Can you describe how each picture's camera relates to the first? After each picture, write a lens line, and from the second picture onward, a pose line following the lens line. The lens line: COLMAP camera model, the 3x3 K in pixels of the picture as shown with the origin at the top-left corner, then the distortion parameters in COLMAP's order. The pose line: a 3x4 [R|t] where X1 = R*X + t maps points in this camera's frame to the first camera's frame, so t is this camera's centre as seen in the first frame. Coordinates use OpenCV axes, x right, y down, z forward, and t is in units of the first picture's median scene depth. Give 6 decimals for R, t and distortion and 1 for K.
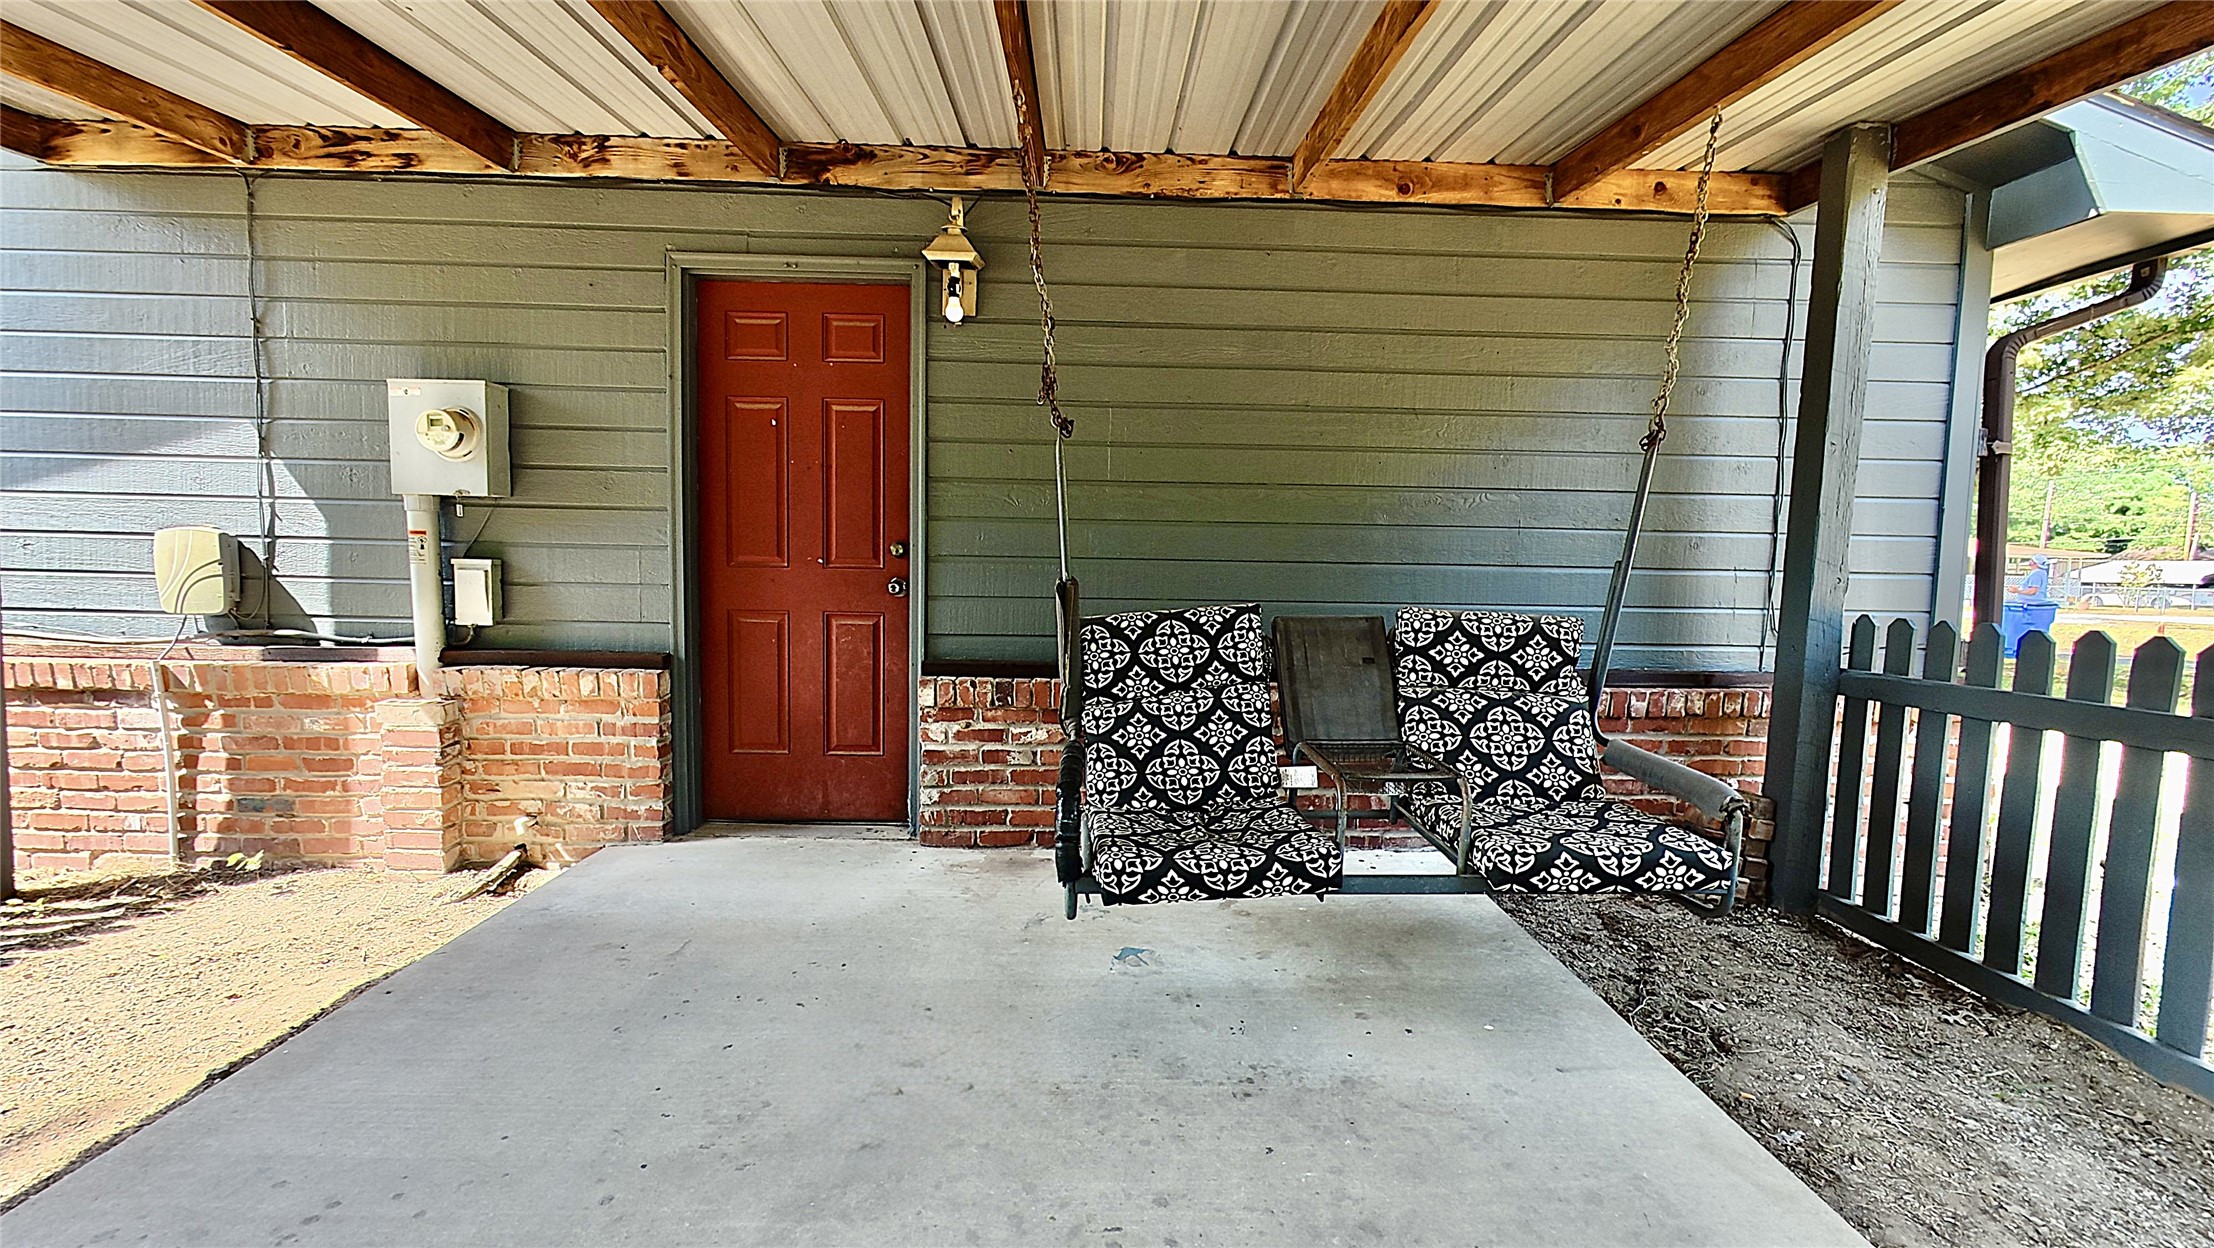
lens RADIAL K [[861.5, 0, 1111.5], [0, 861.5, 616.2], [0, 0, 1]] dist [-0.003256, -0.000662]
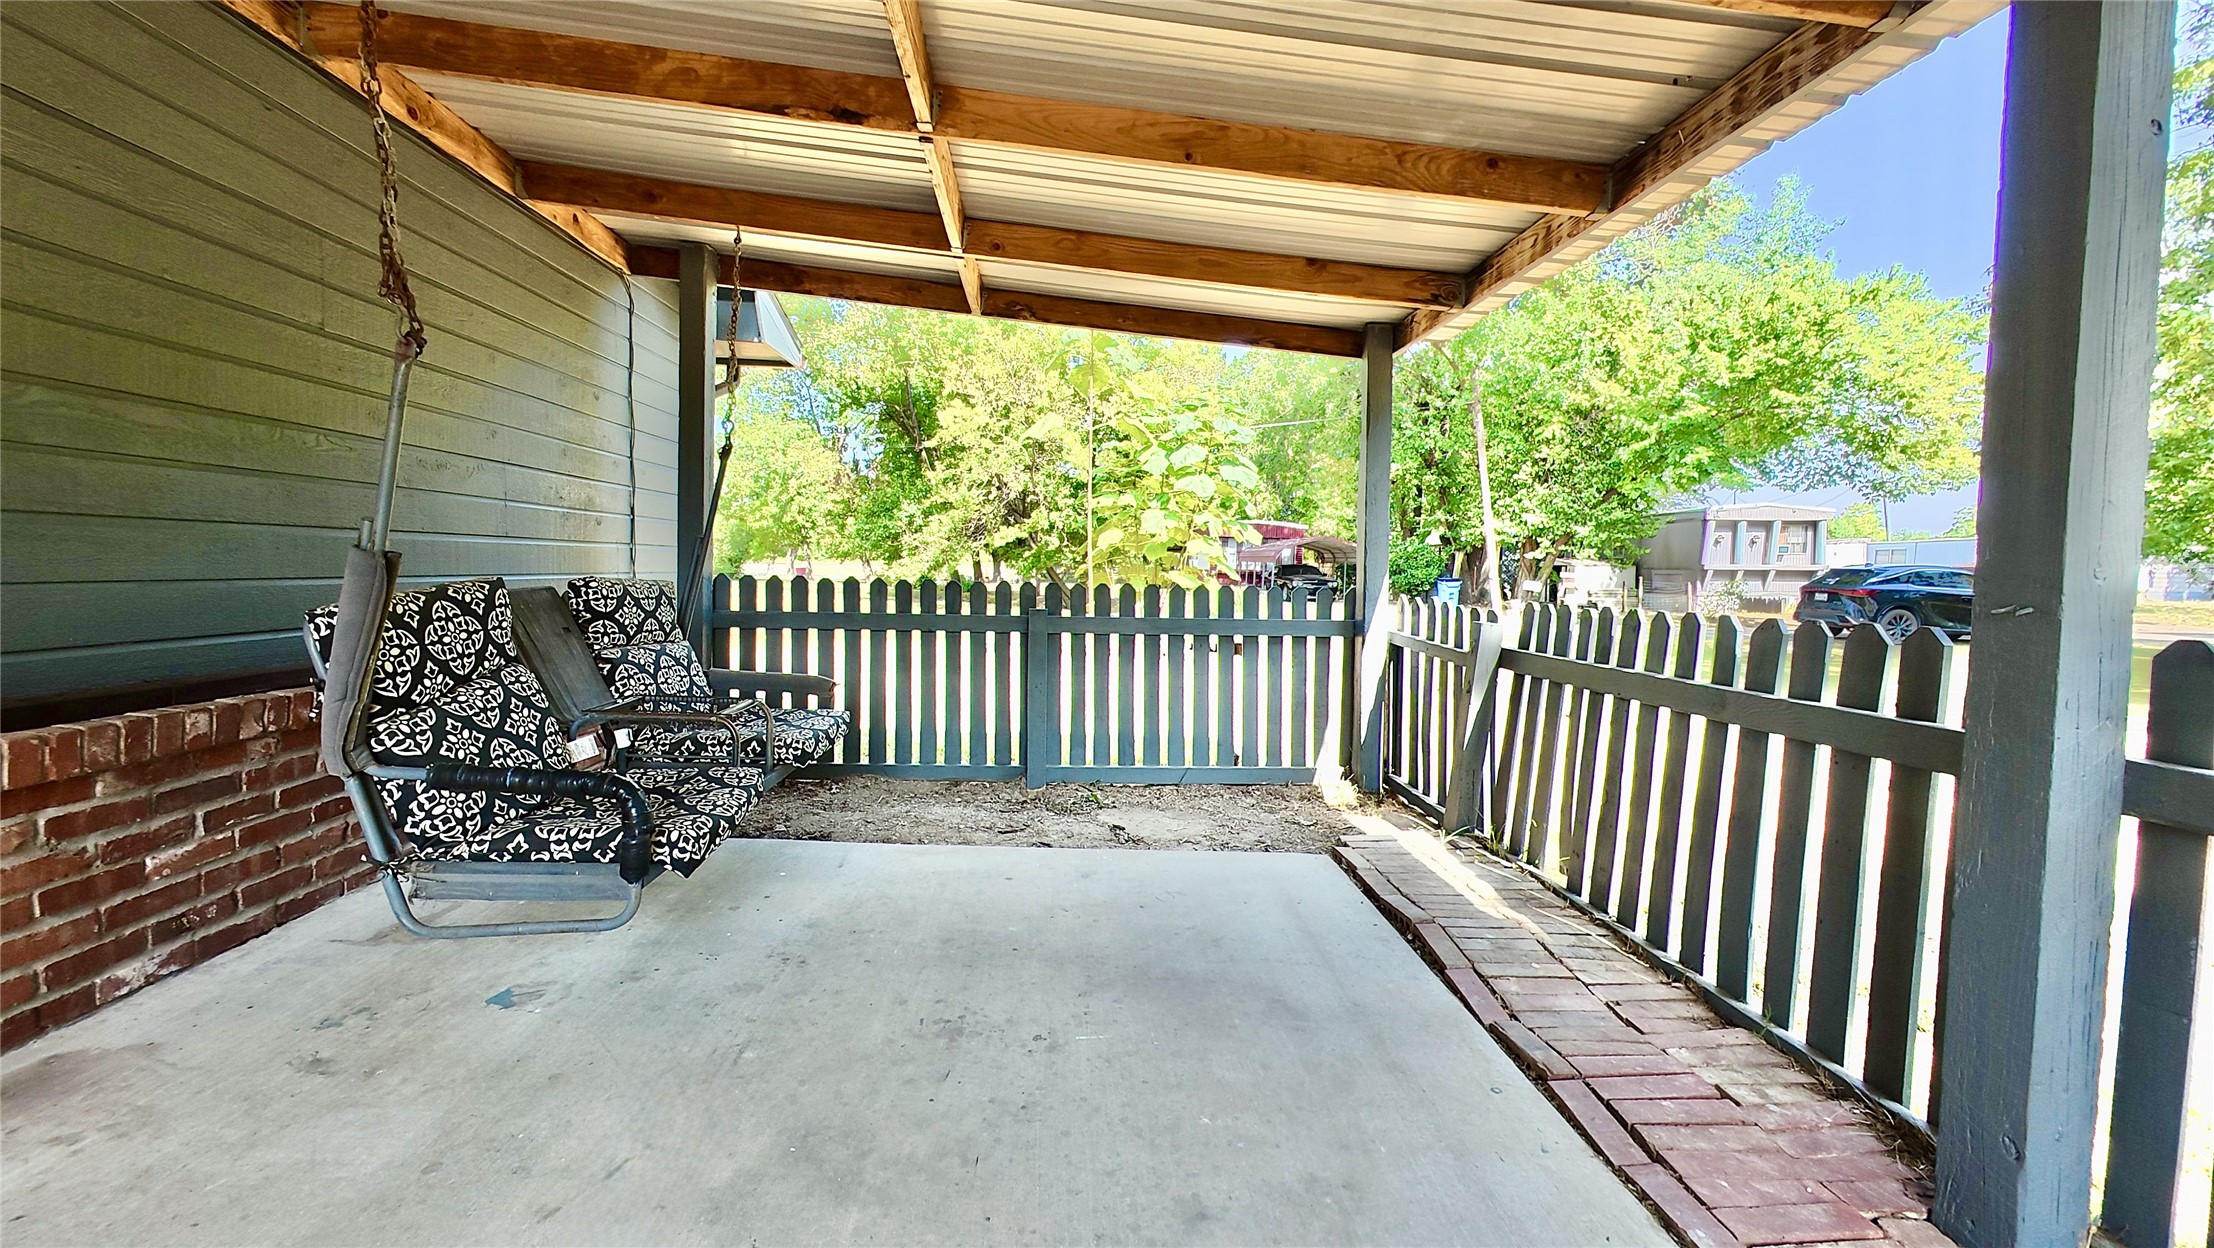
lens RADIAL K [[861.5, 0, 1111.5], [0, 861.5, 616.2], [0, 0, 1]] dist [-0.003256, -0.000662]
pose [[-0.029905, -0.076251, 0.996640, -0.621442], [0.043342, 0.996049, 0.077506, -0.013177], [-0.998613, 0.045514, -0.026482, 0.325767]]
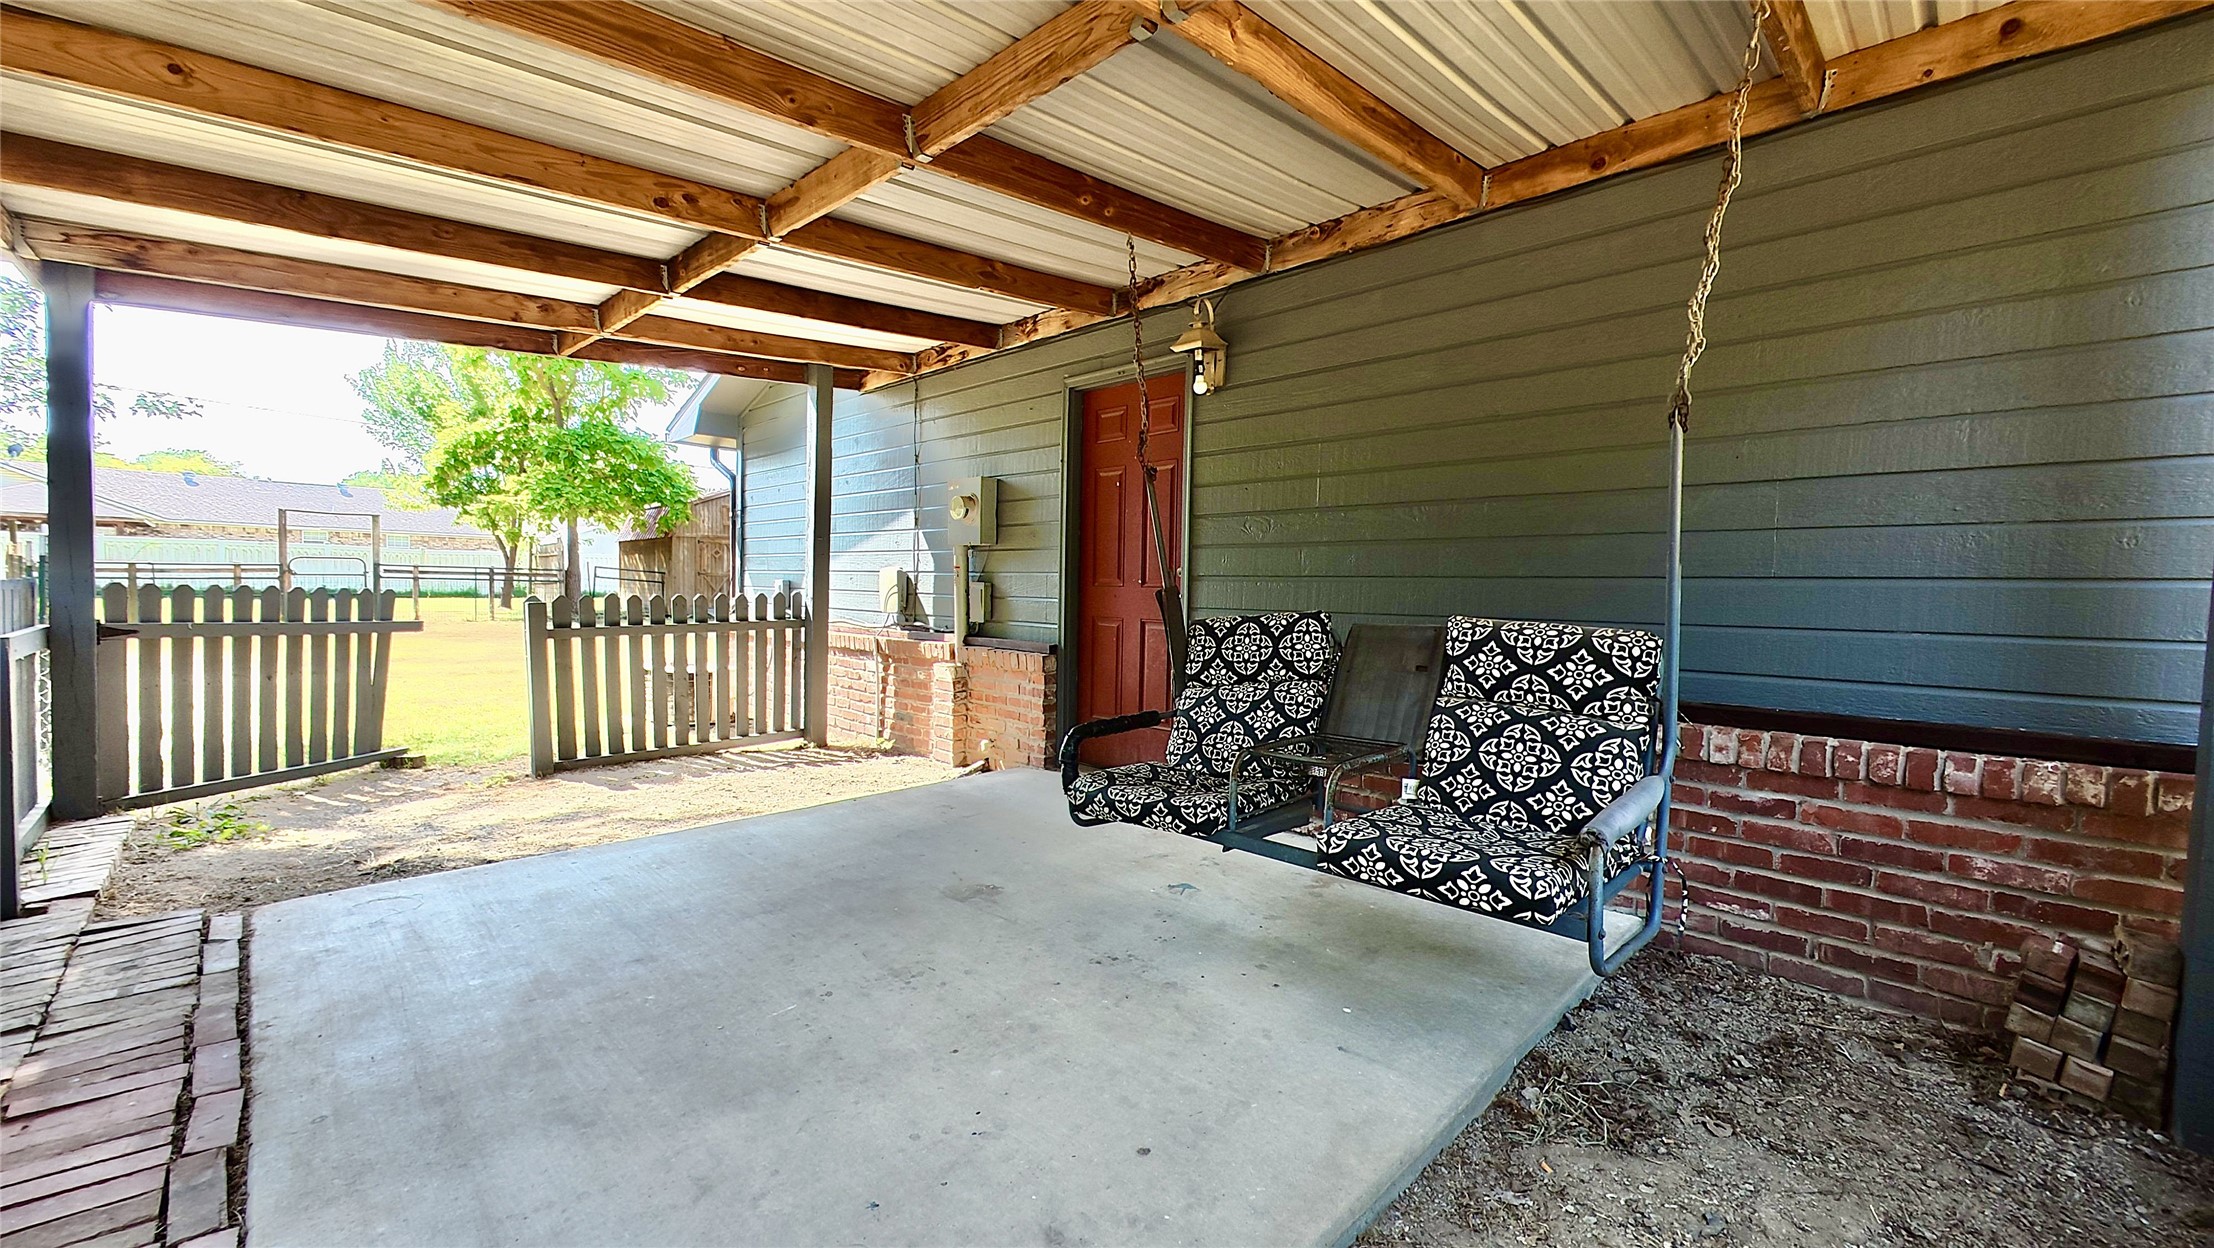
lens RADIAL K [[861.5, 0, 1111.5], [0, 861.5, 616.2], [0, 0, 1]] dist [-0.003256, -0.000662]
pose [[0.693051, 0.017419, -0.720678, 0.655373], [-0.053384, 0.998203, -0.027211, 0.031438], [0.718909, 0.057331, 0.692735, 0.031719]]
